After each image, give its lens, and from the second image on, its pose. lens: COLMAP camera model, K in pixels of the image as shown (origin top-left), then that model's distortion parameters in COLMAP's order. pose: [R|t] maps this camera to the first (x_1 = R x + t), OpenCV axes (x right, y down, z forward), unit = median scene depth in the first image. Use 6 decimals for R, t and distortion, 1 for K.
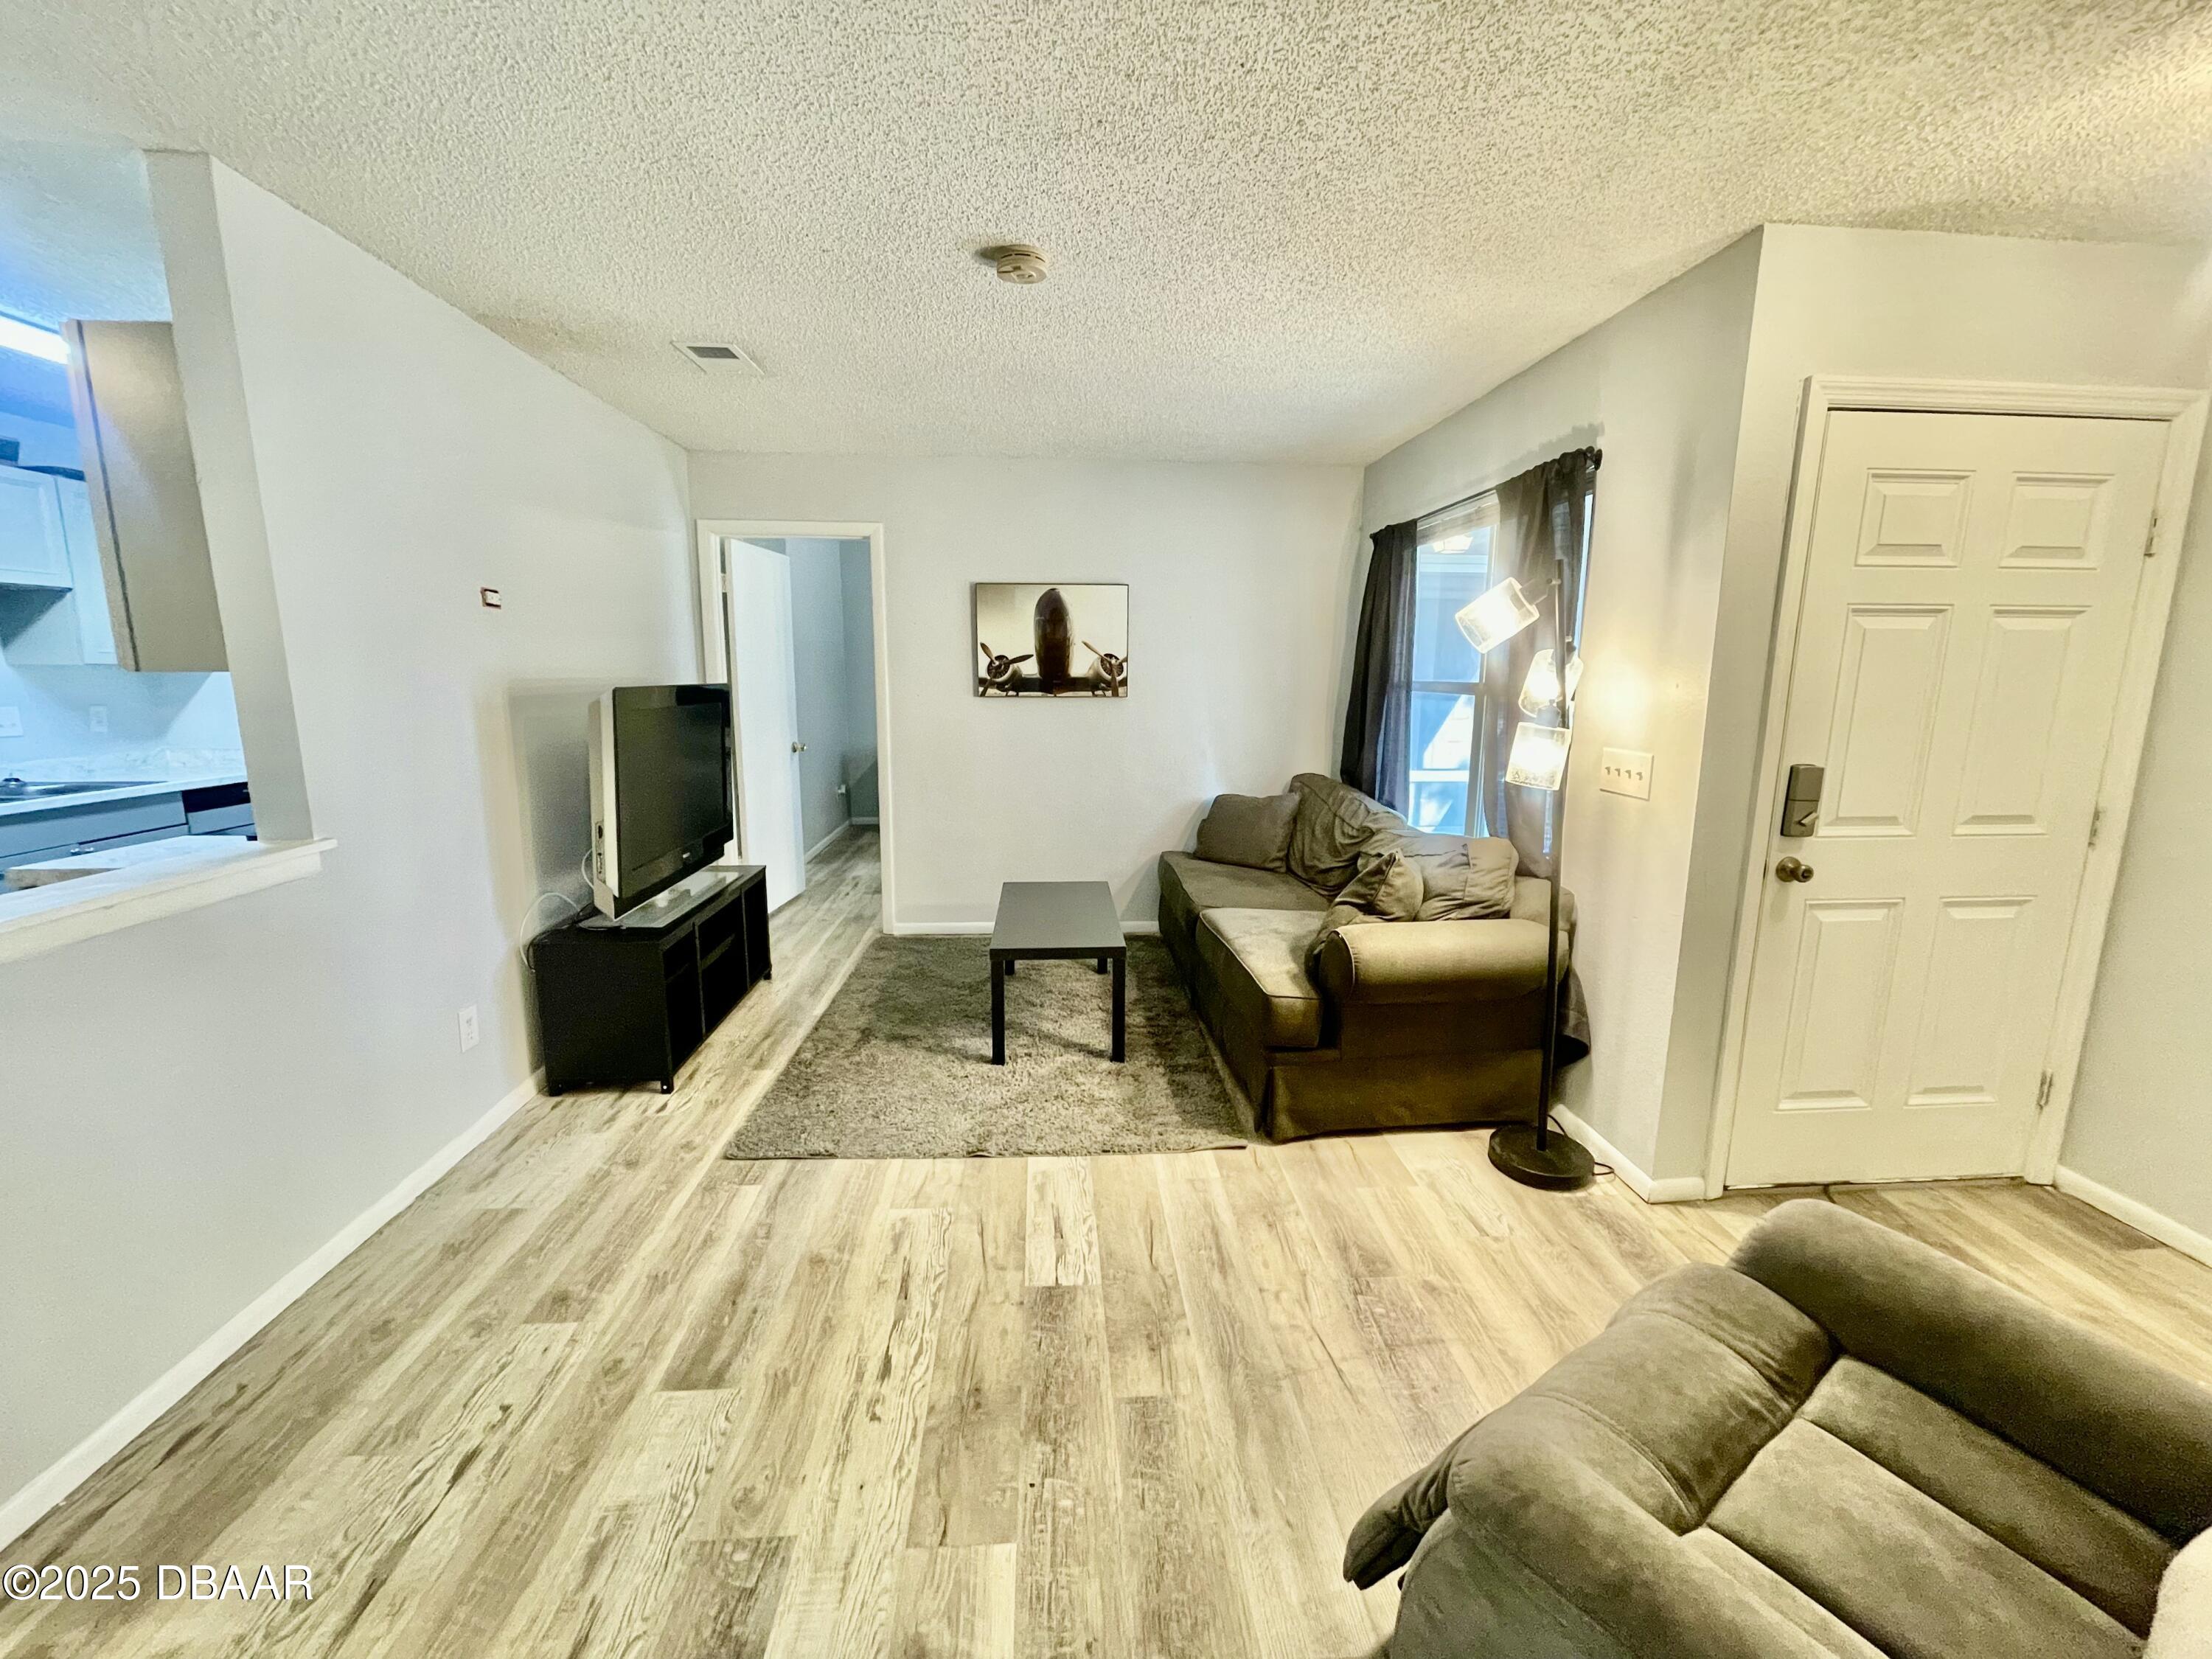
lens RADIAL K [[891.6, 0, 1104.8], [0, 891.6, 817.7], [0, 0, 1]] dist [-0.003332, 0.000855]
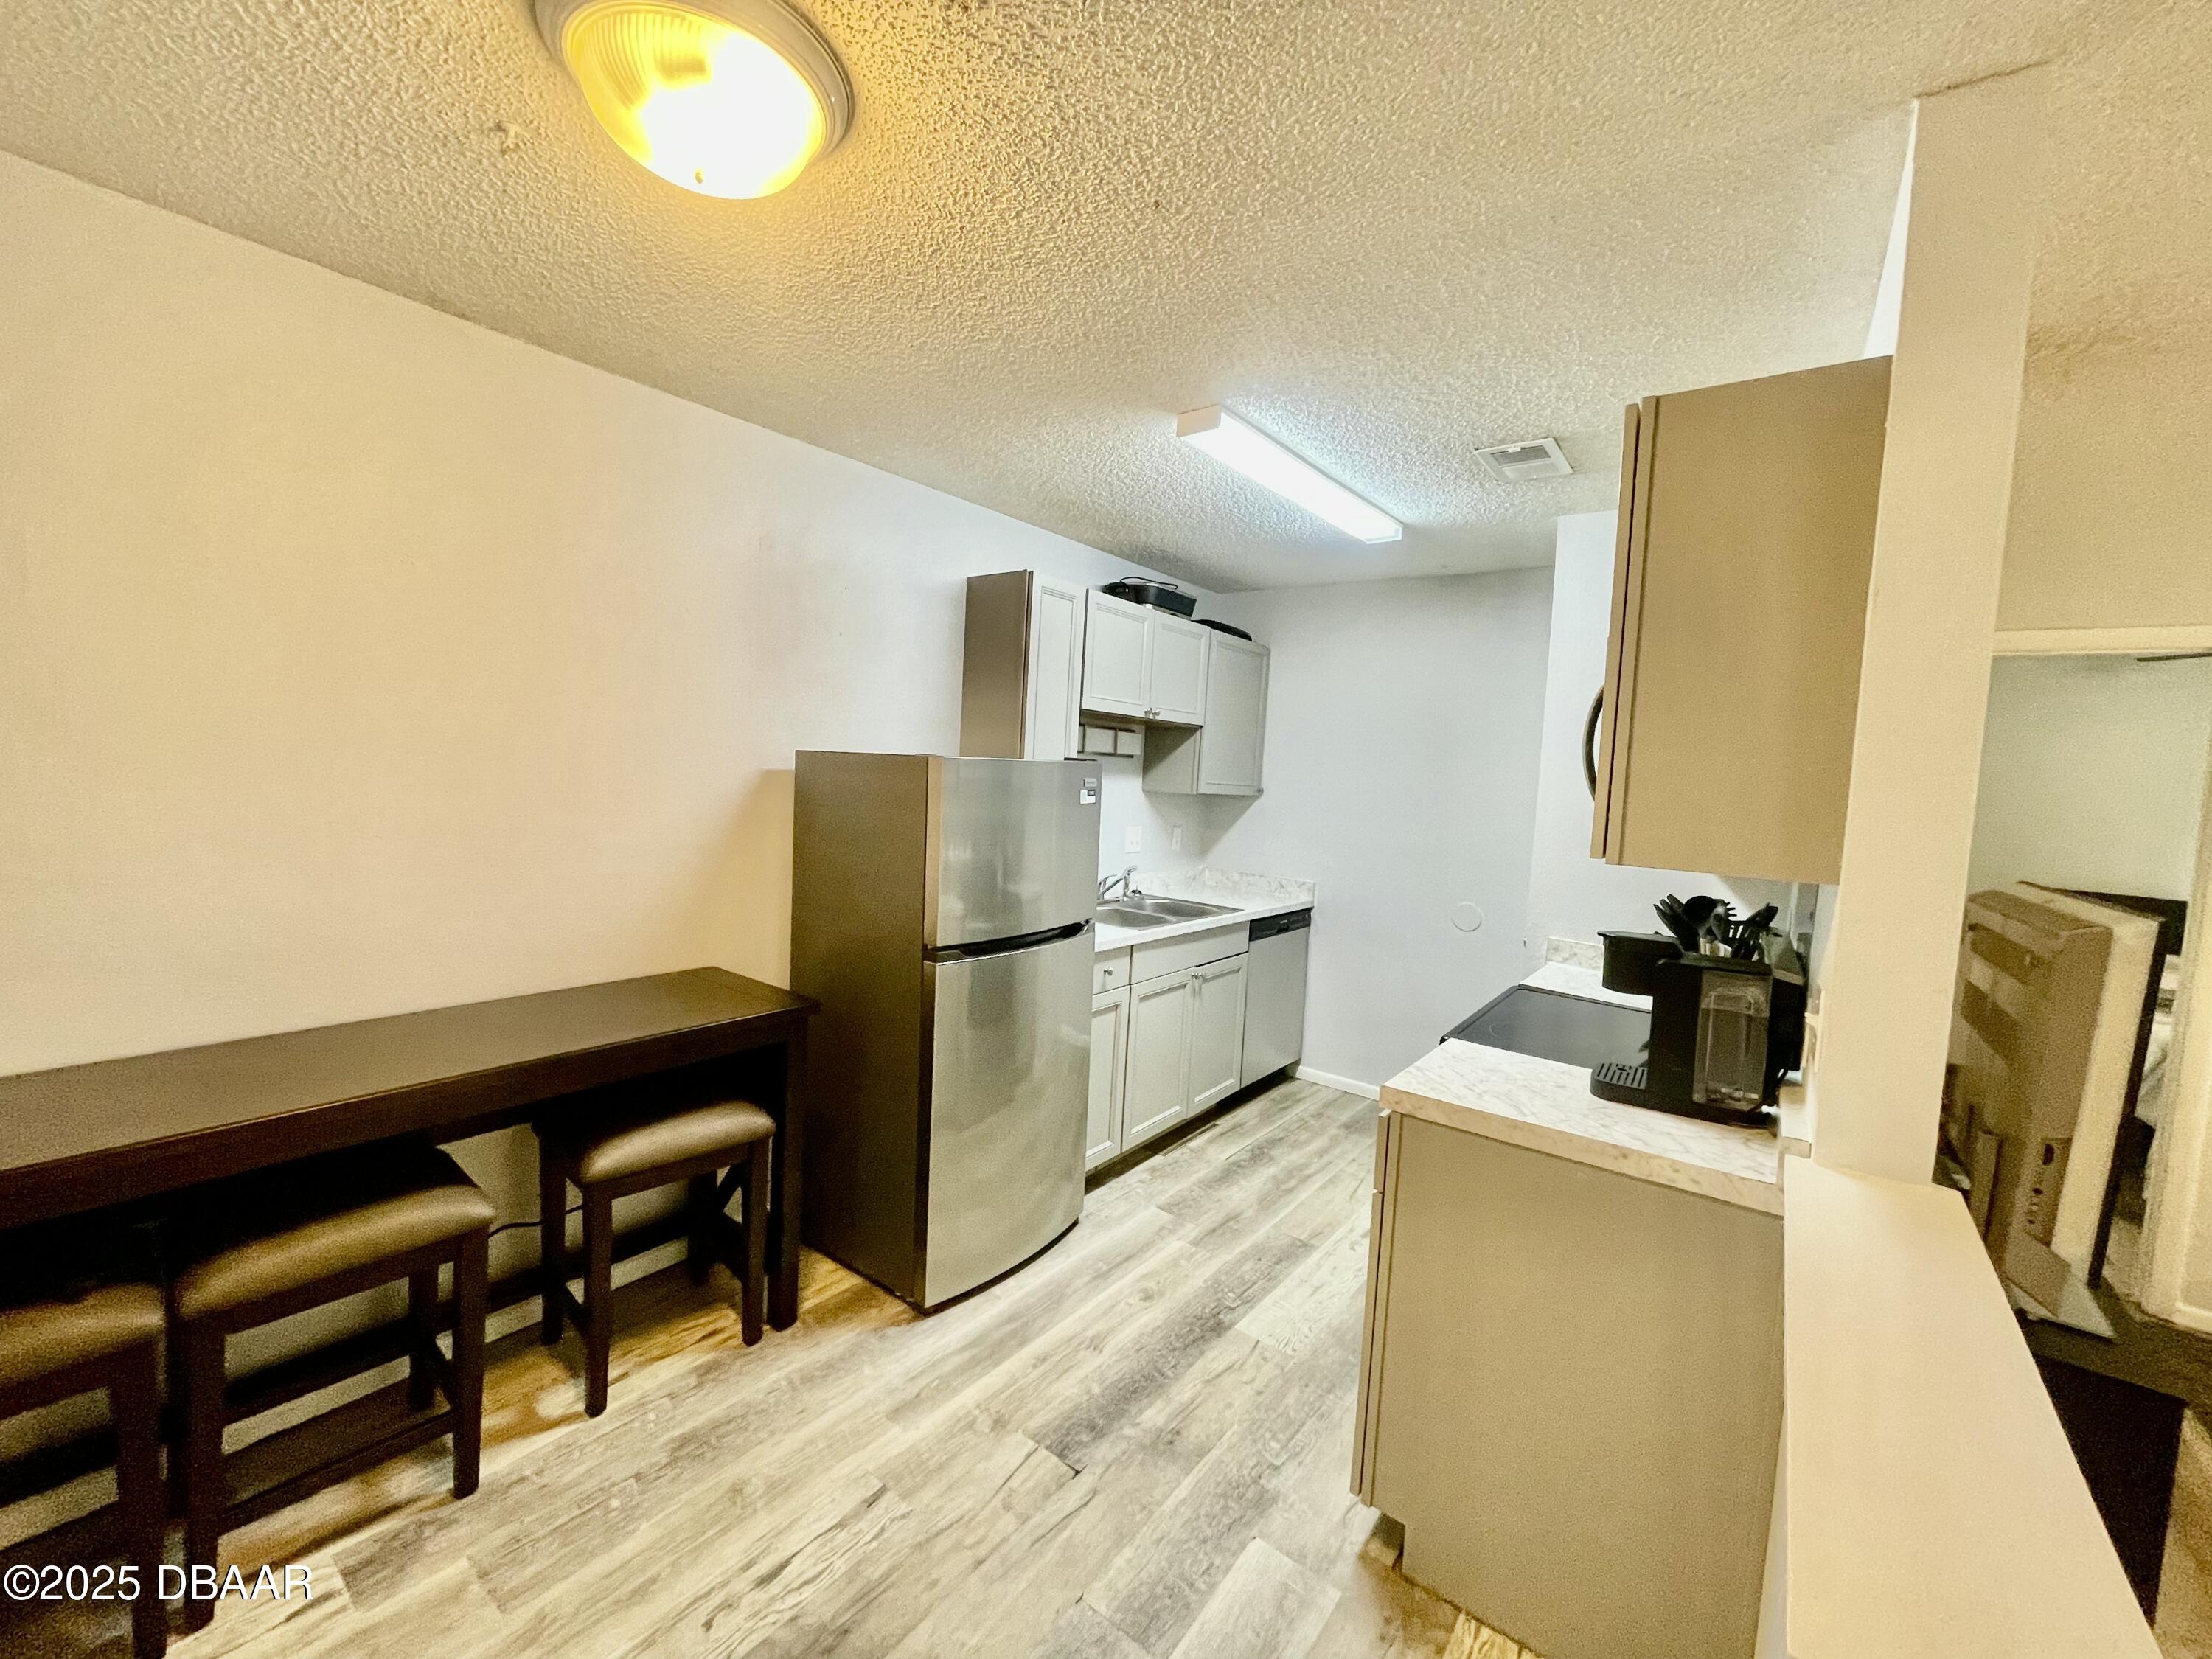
lens RADIAL K [[891.6, 0, 1108.8], [0, 891.6, 818.5], [0, 0, 1]] dist [-0.003332, 0.000855]
pose [[0.757644, 0.075813, -0.648250, -0.701068], [-0.159220, 0.984692, -0.070929, -0.064524], [0.632949, 0.156953, 0.758117, 0.143251]]
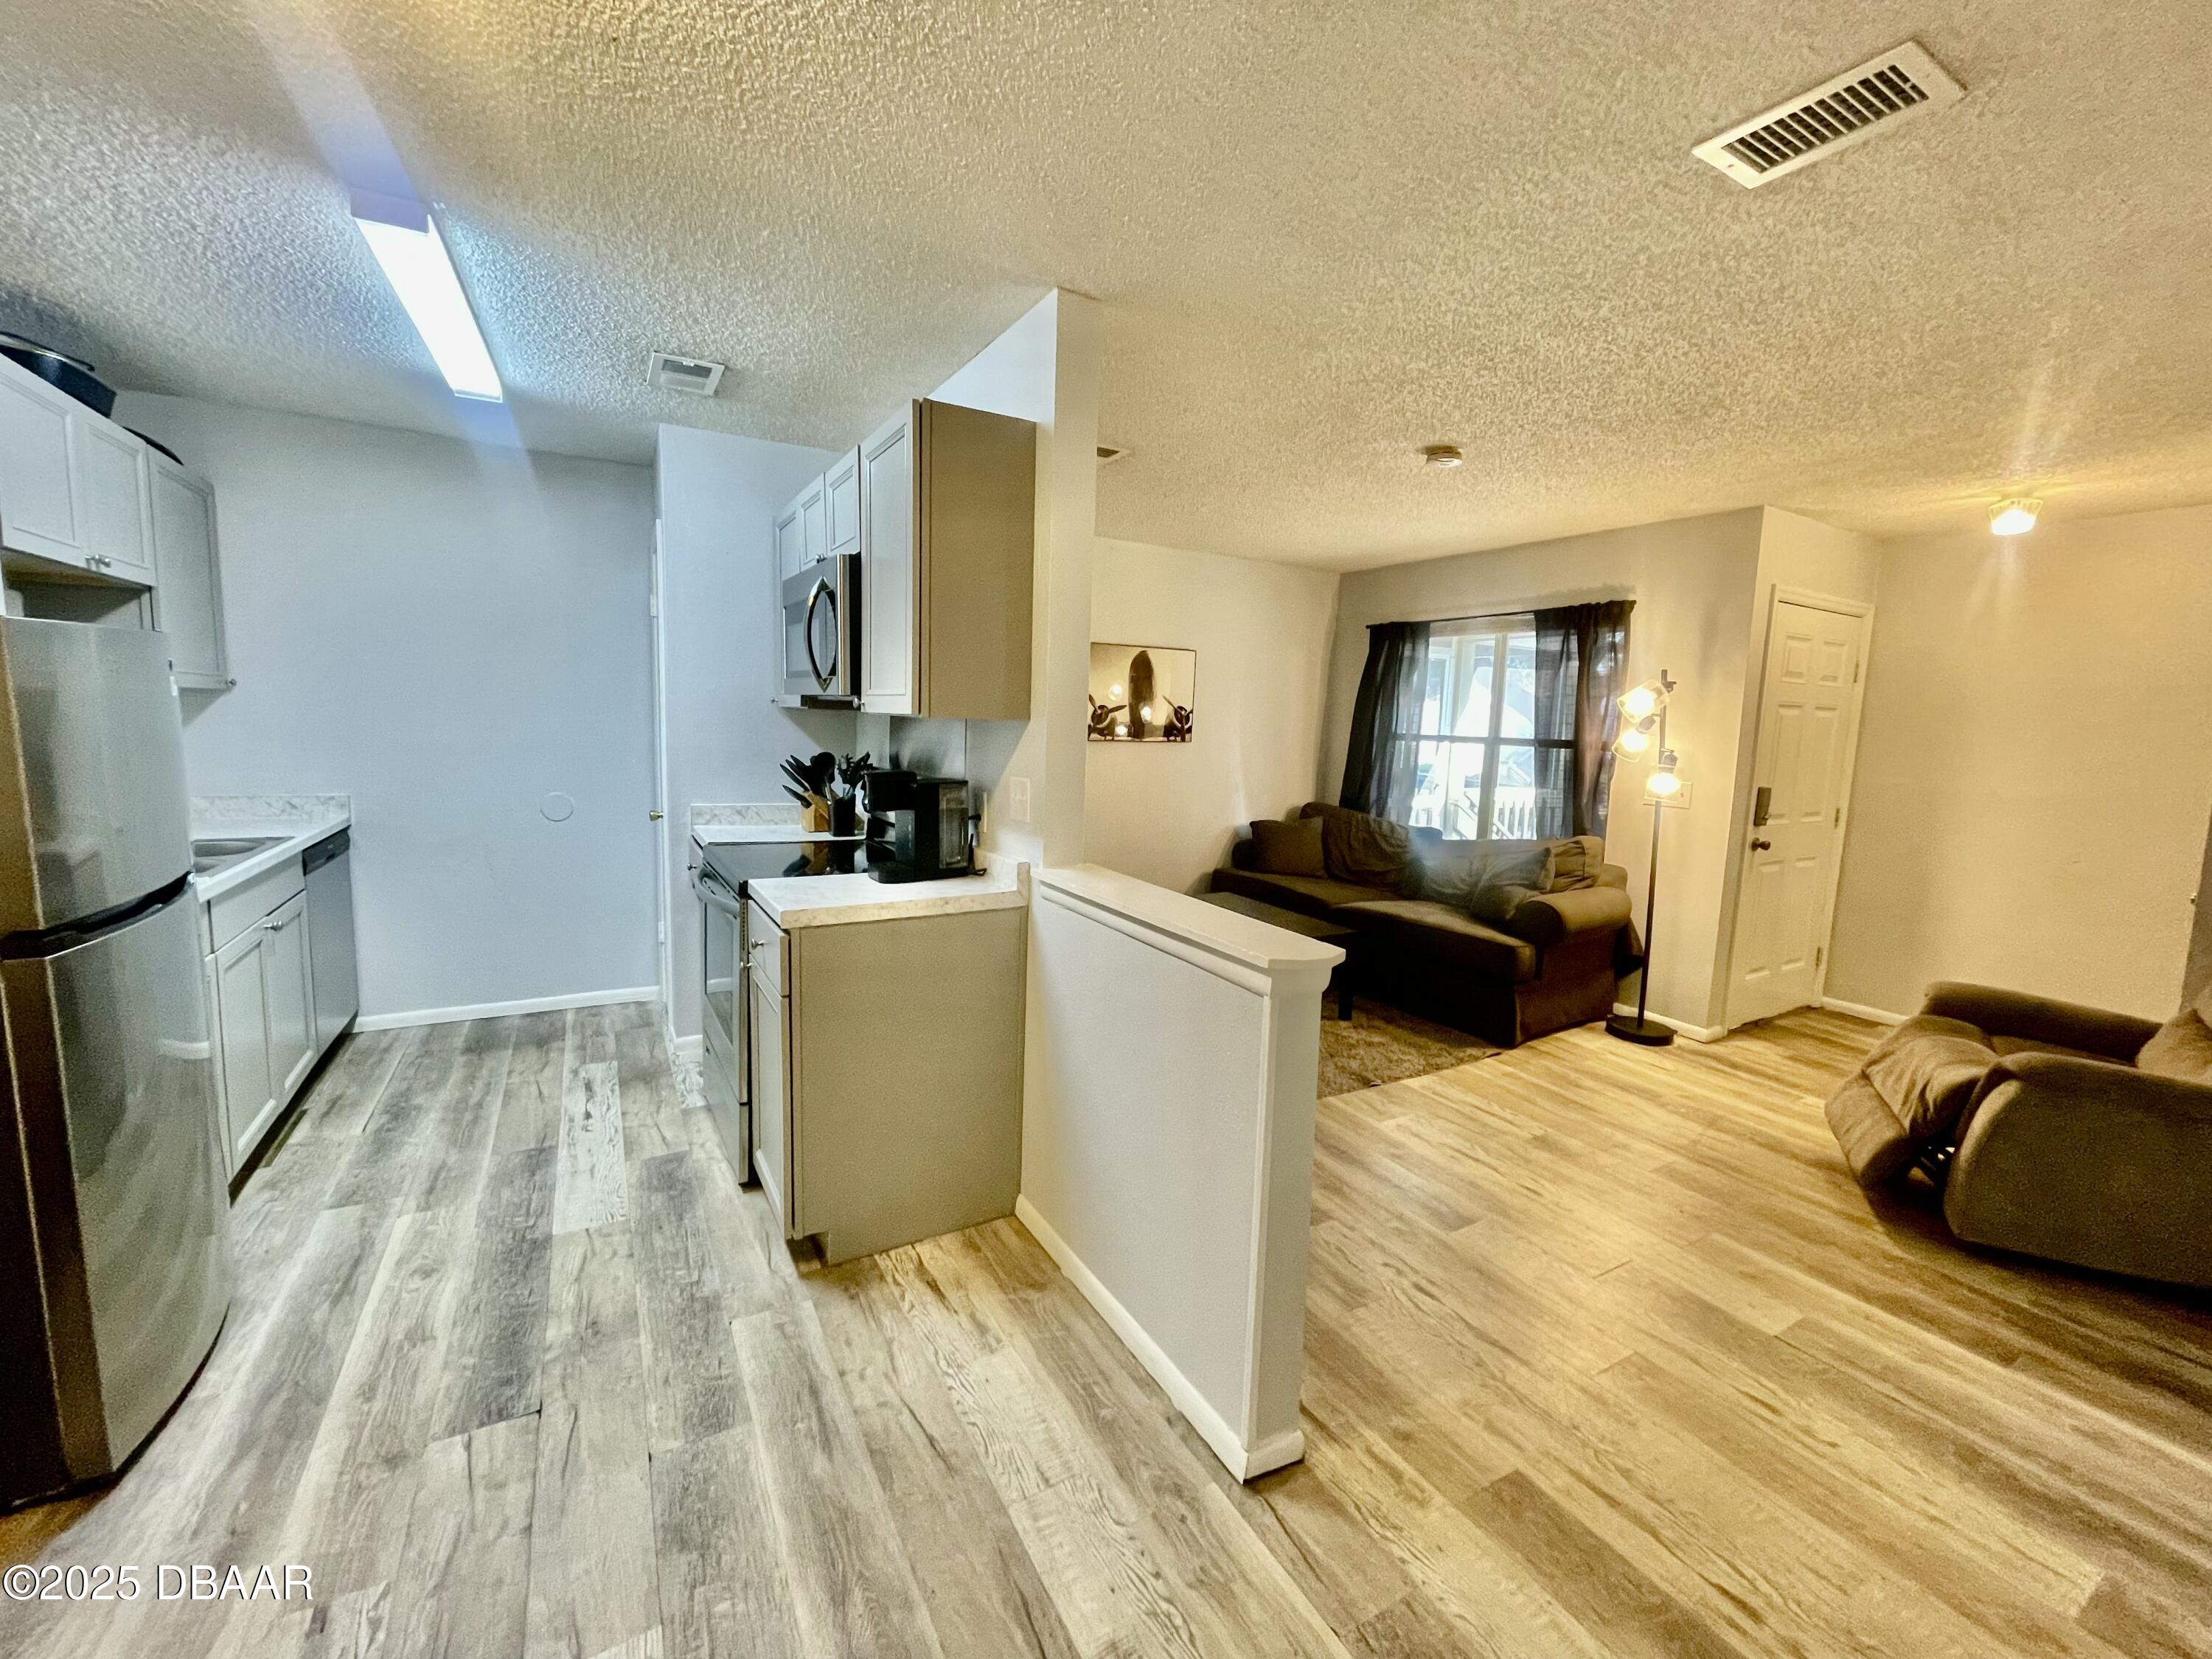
lens RADIAL K [[891.6, 0, 1099.4], [0, 891.6, 817.3], [0, 0, 1]] dist [-0.003332, 0.000855]
pose [[0.896864, -0.025496, 0.441571, -1.037176], [0.043837, 0.998546, -0.031380, -0.001393], [-0.440129, 0.047500, 0.896677, -0.044350]]
